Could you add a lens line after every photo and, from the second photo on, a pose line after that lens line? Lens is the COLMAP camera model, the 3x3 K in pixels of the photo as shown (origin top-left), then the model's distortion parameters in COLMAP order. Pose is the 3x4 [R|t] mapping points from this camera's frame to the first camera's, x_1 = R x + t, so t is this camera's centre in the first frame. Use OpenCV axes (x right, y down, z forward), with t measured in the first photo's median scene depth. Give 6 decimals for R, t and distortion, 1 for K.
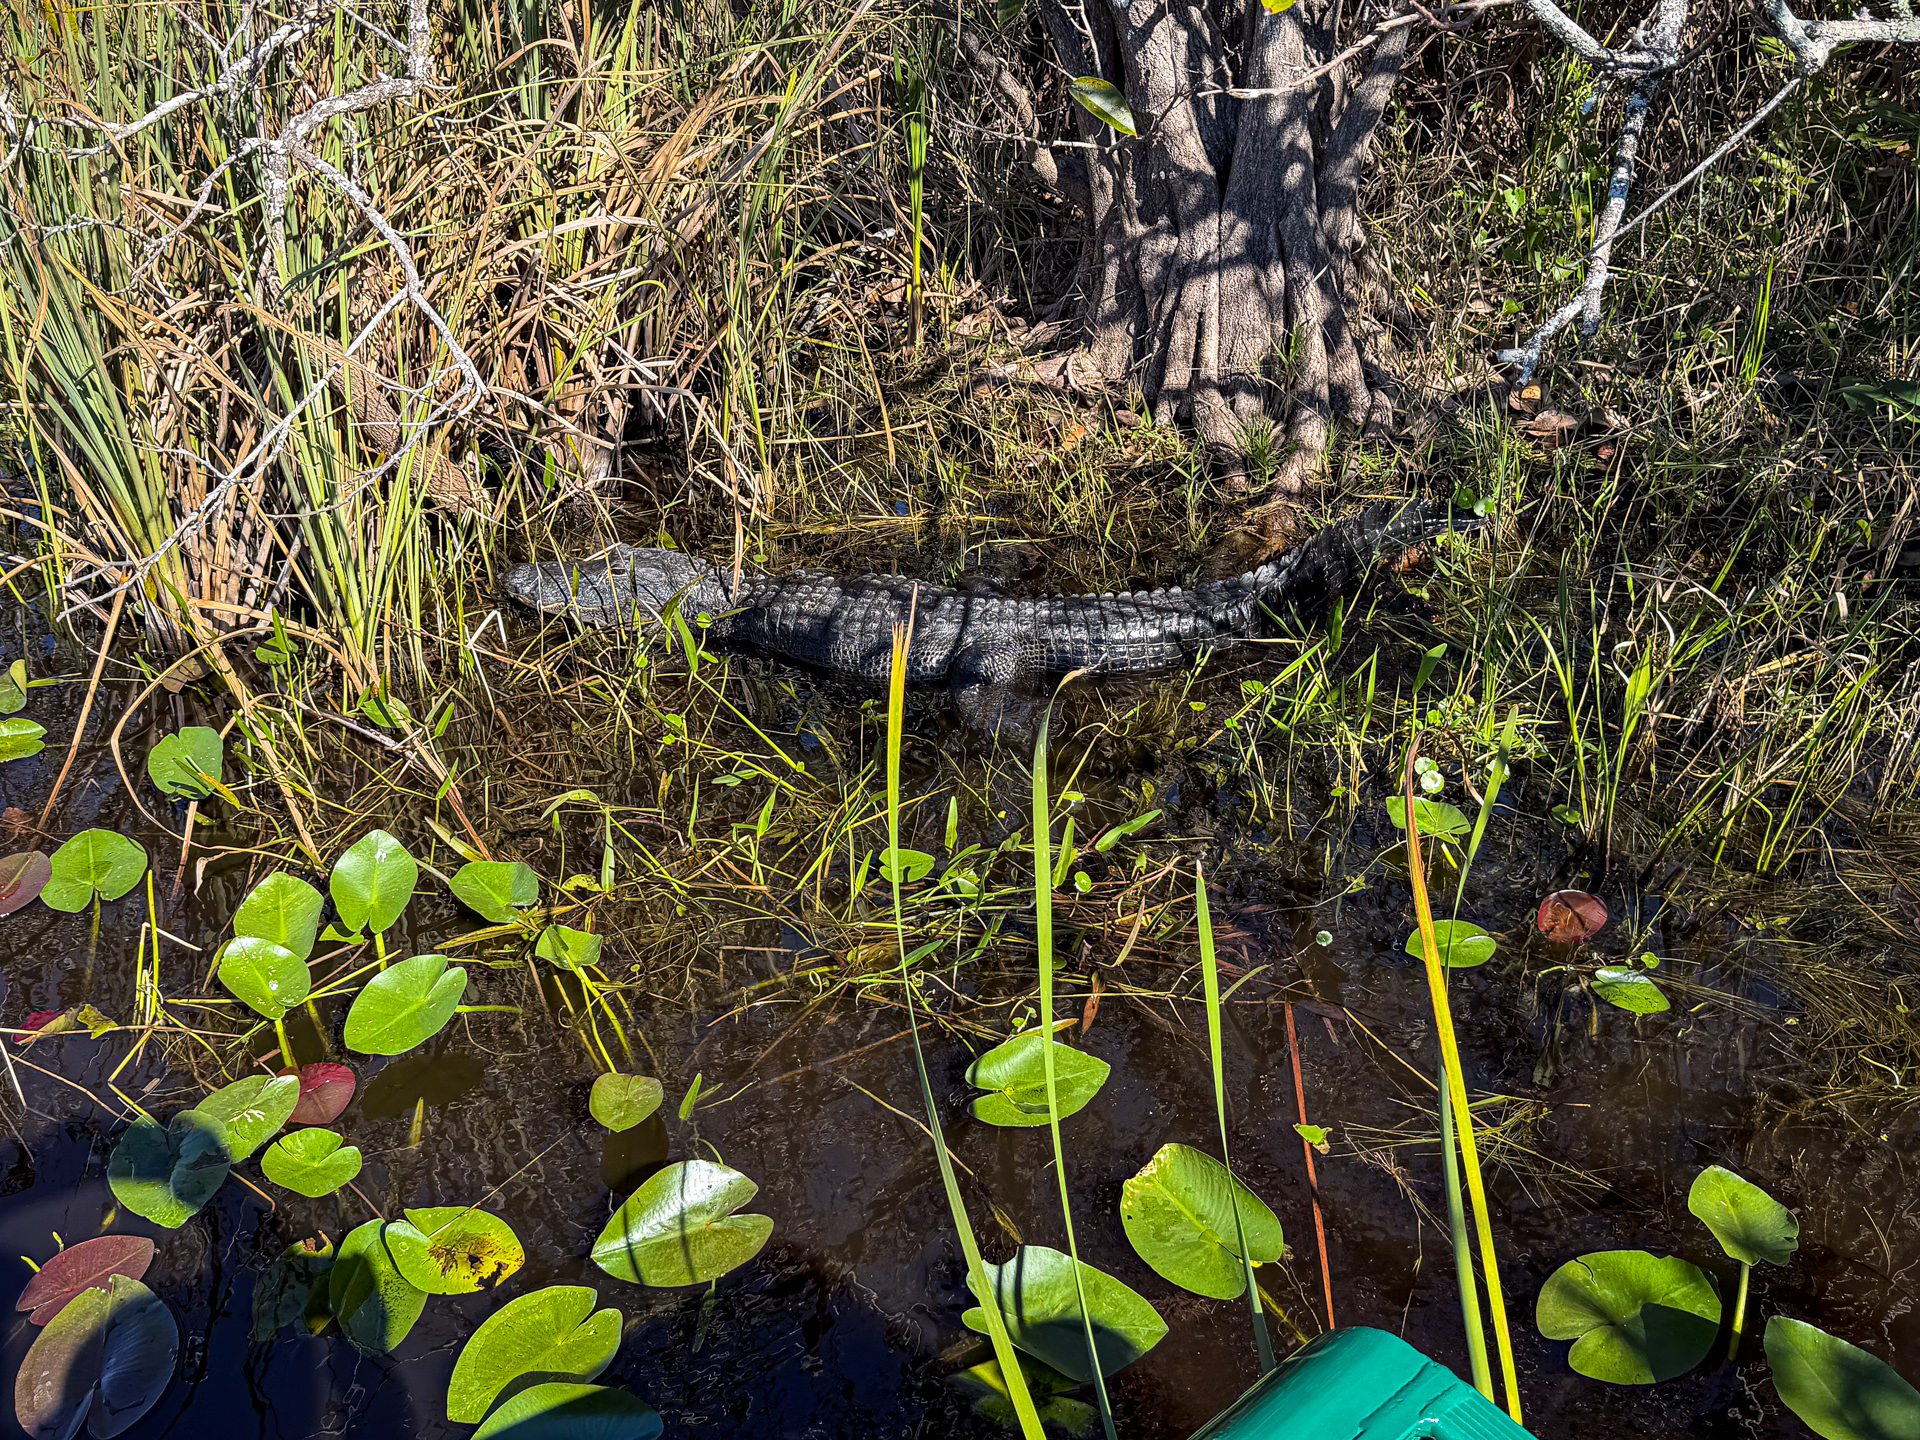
lens RADIAL K [[1855.3, 0, 960.0], [0, 1855.3, 720.0], [0, 0, 1]] dist [-0.003407, 0.000193]
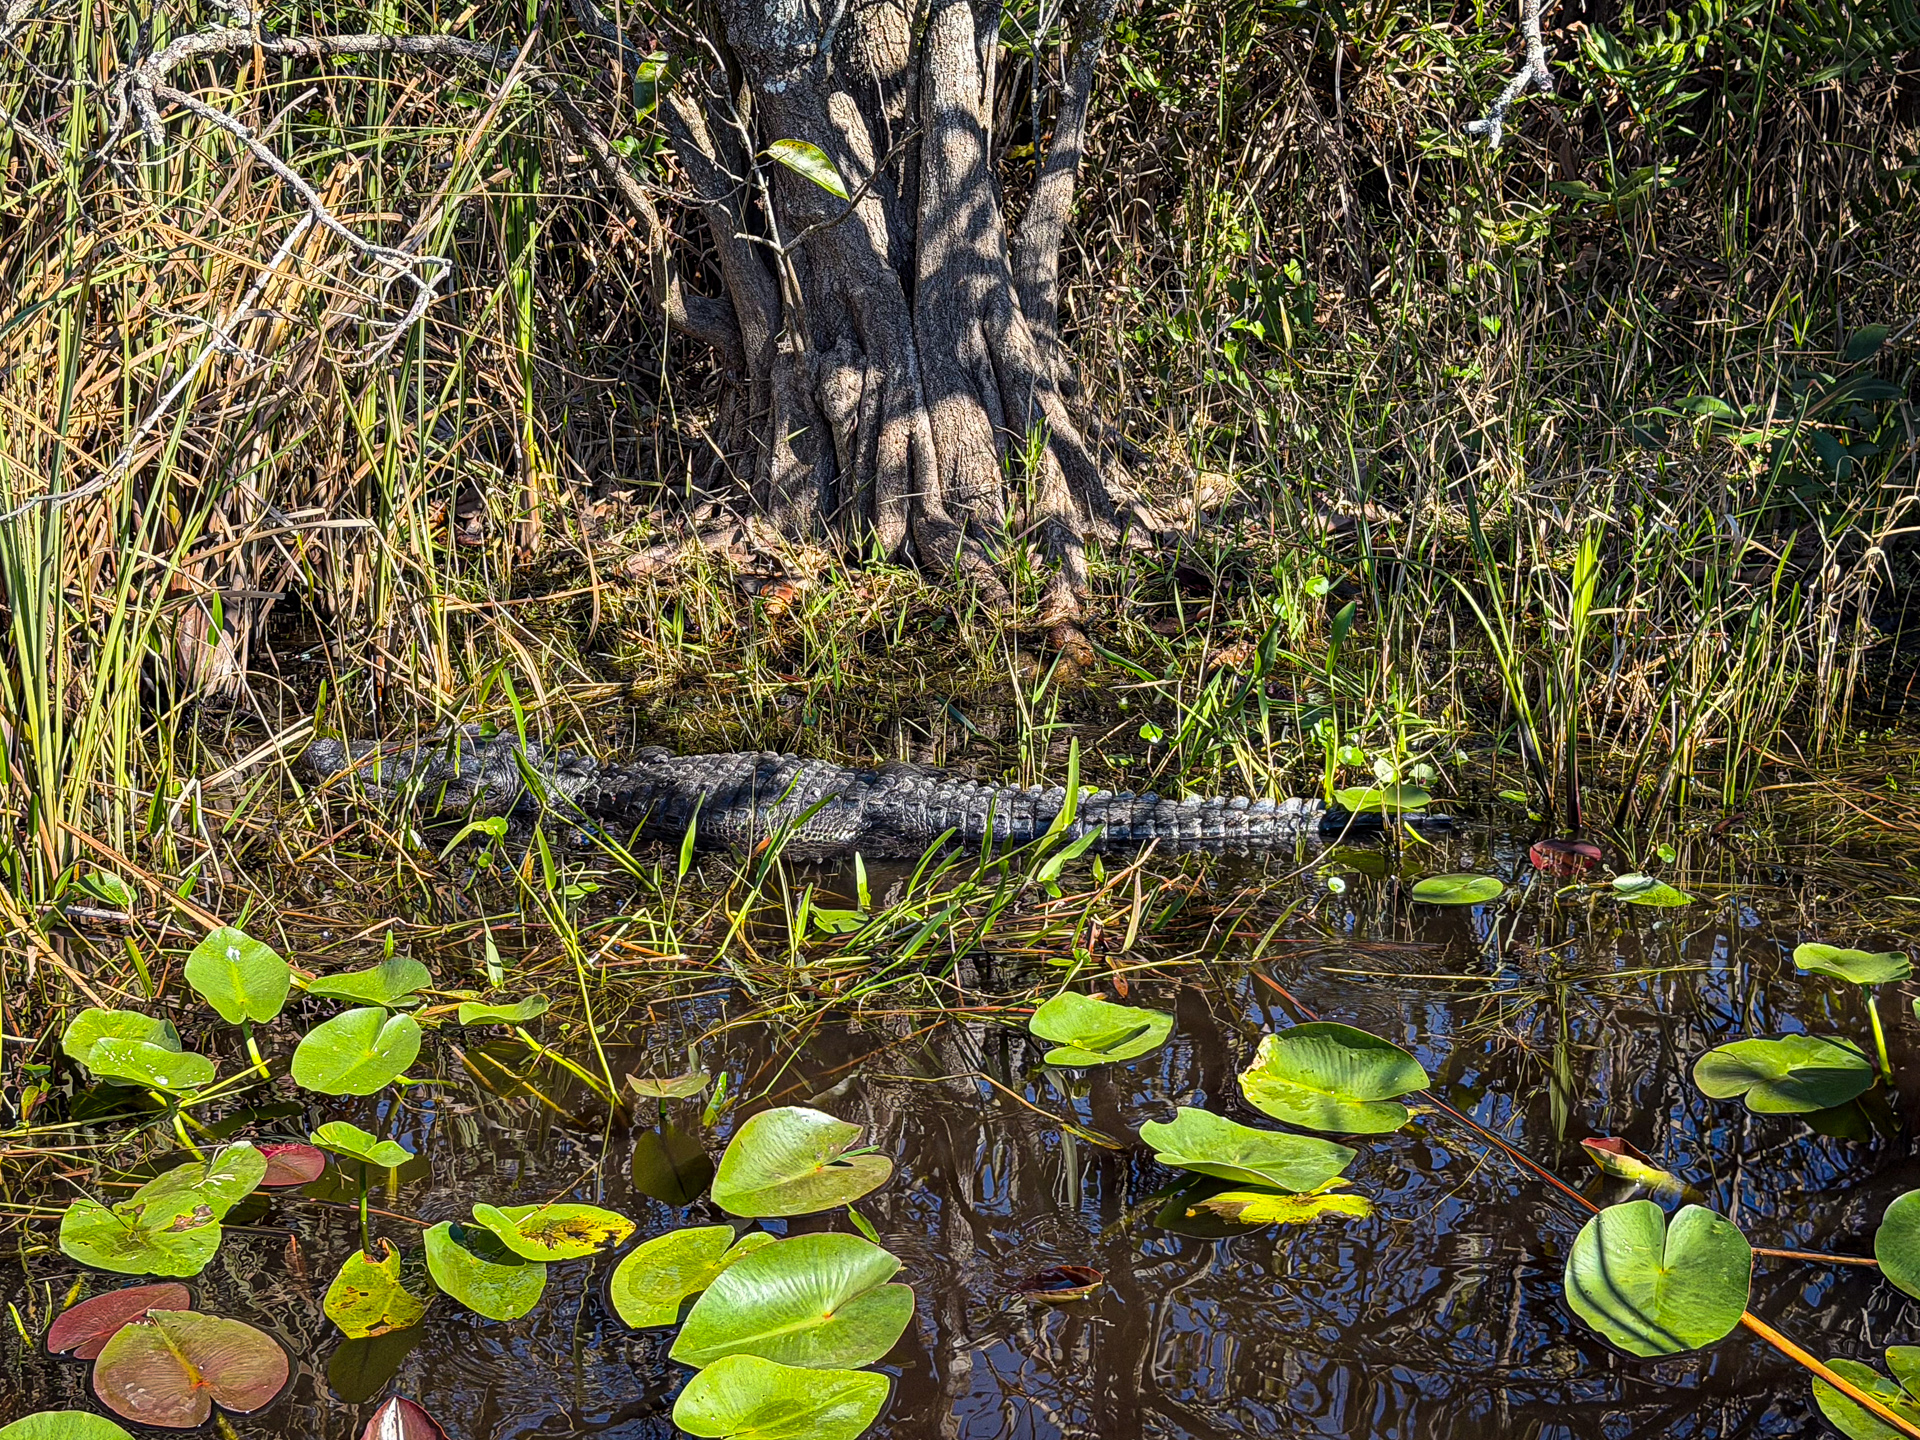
lens RADIAL K [[3065.4, 0, 960.0], [0, 3065.4, 720.0], [0, 0, 1]] dist [0.037337, -0.023108]
pose [[0.947687, -0.111768, 0.298994, -0.382450], [0.192840, 0.946906, -0.257258, 0.361978], [-0.254366, 0.301458, 0.918924, -0.321963]]
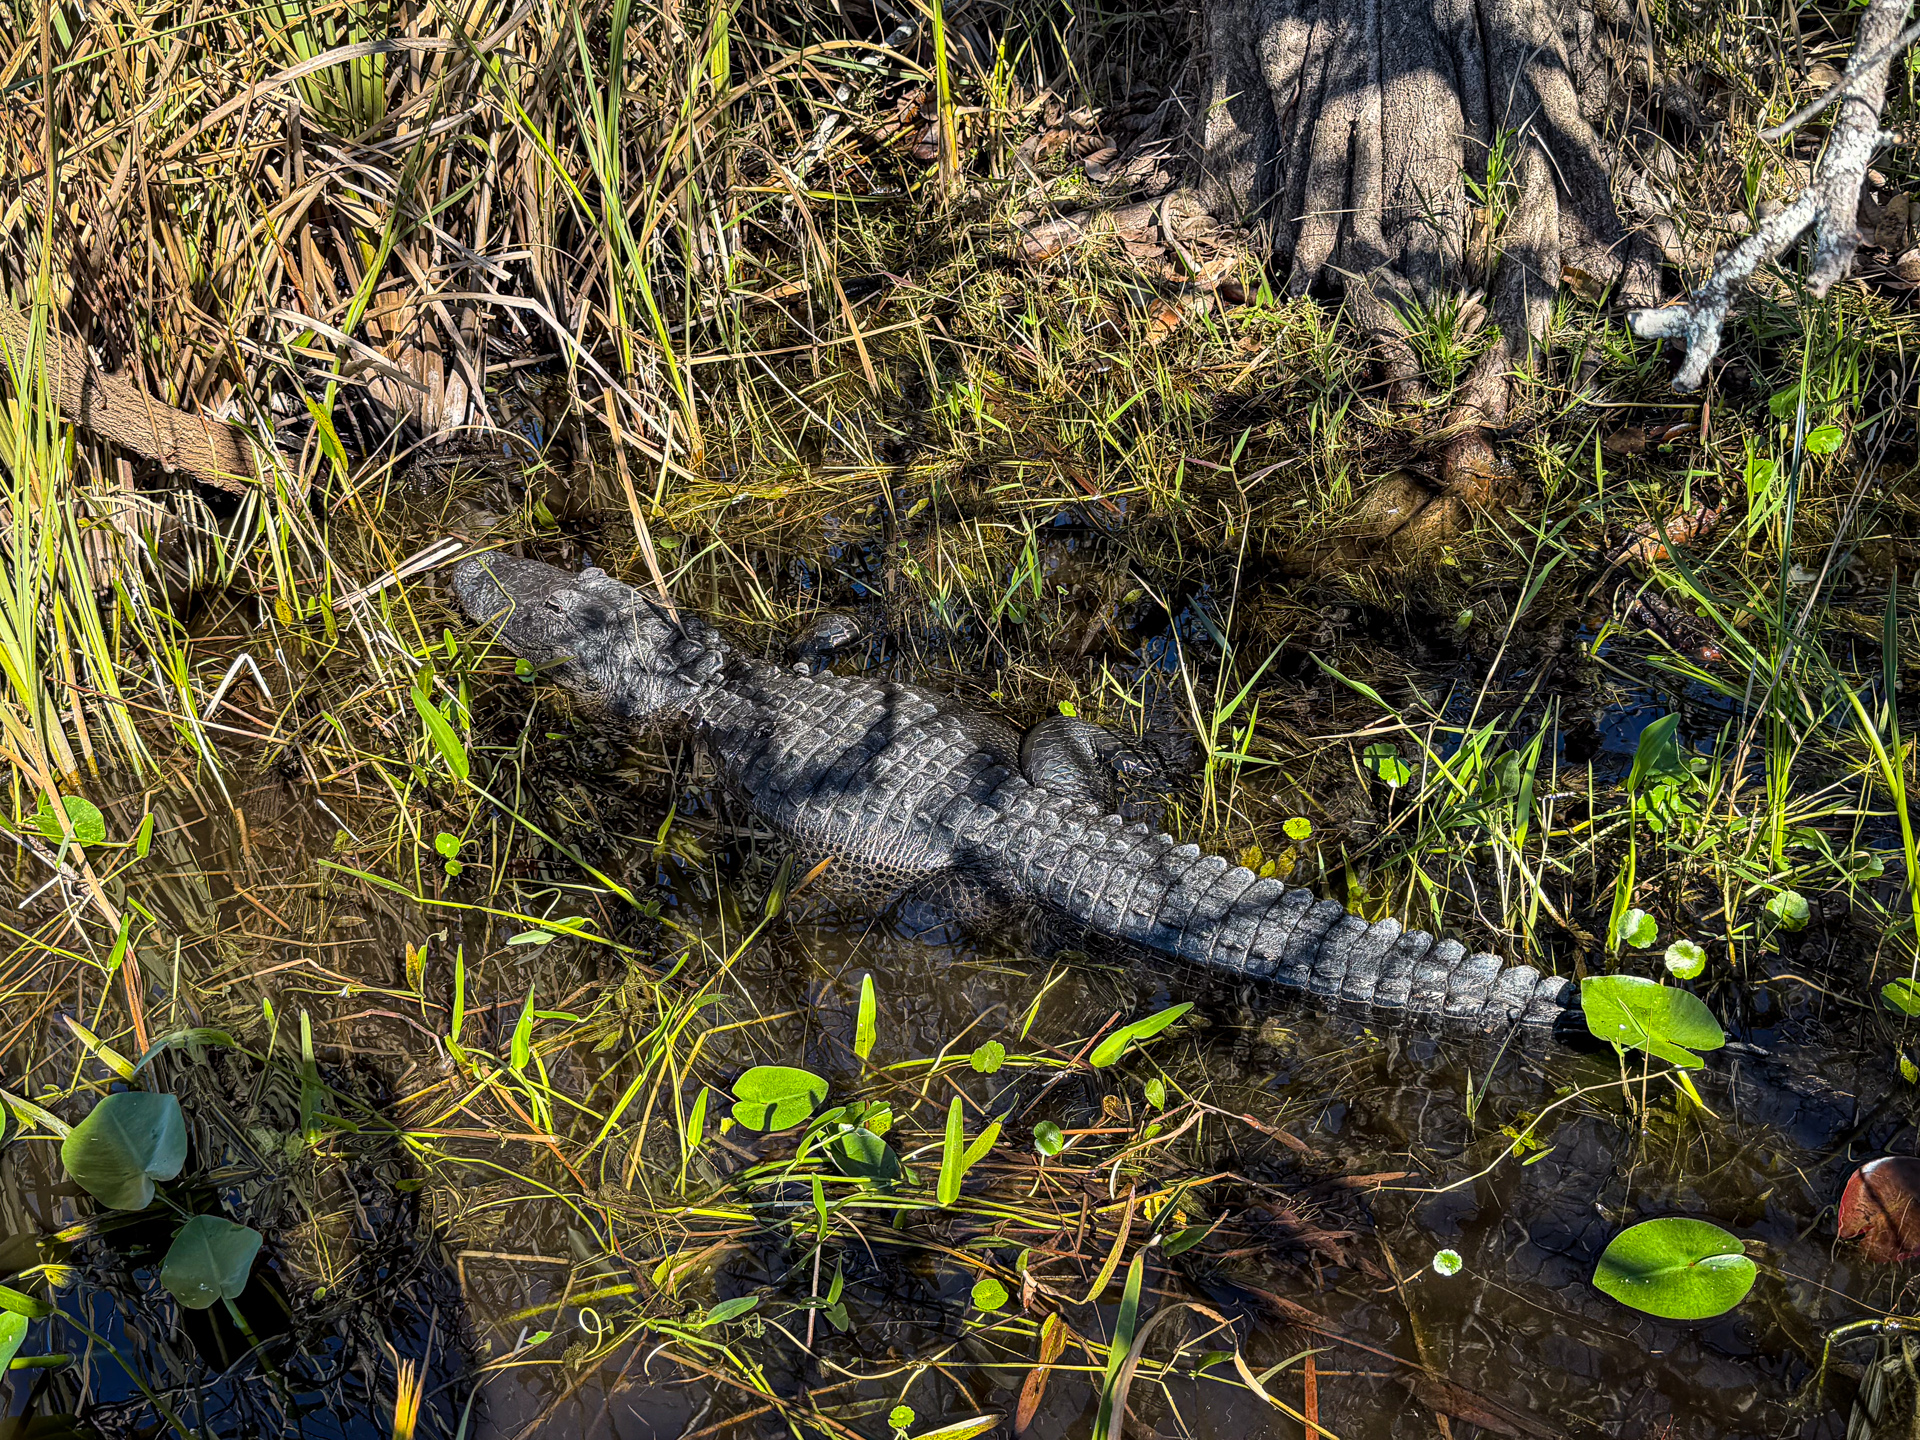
lens RADIAL K [[2176.5, 0, 931.6], [0, 2176.5, 732.0], [0, 0, 1]] dist [0.059817, -0.211857]
pose [[0.988177, -0.019210, -0.152107, 0.134370], [0.030682, 0.996828, 0.073437, -0.094983], [0.150214, -0.077236, 0.985632, 0.294724]]
